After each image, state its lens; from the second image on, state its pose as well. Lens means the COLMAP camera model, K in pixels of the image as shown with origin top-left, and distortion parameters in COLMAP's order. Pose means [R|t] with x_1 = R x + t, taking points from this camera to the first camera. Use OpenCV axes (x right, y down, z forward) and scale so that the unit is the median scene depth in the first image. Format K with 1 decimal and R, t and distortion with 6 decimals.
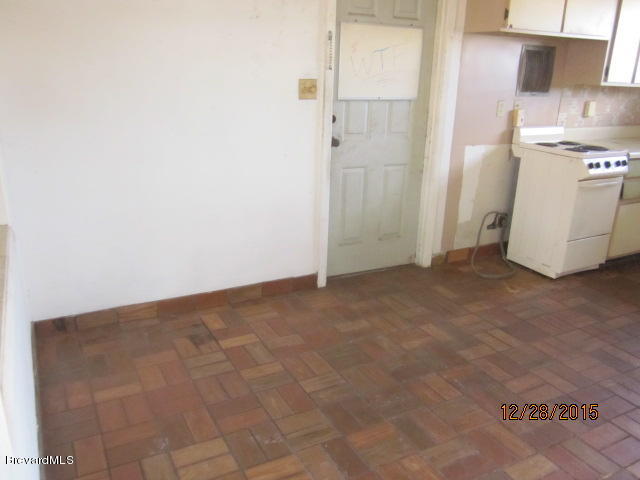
lens RADIAL K [[530.9, 0, 320.0], [0, 530.9, 240.0], [0, 0, 1]] dist [-0.034718, 0.001409]
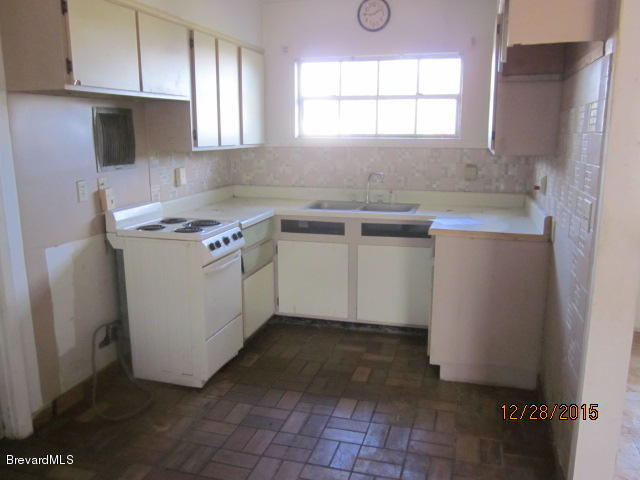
lens RADIAL K [[530.9, 0, 320.0], [0, 530.9, 240.0], [0, 0, 1]] dist [-0.034718, 0.001409]
pose [[0.694899, -0.175992, 0.697239, 0.044341], [0.248555, 0.968612, -0.003231, -0.094565], [-0.674786, 0.175547, 0.716832, 0.248419]]
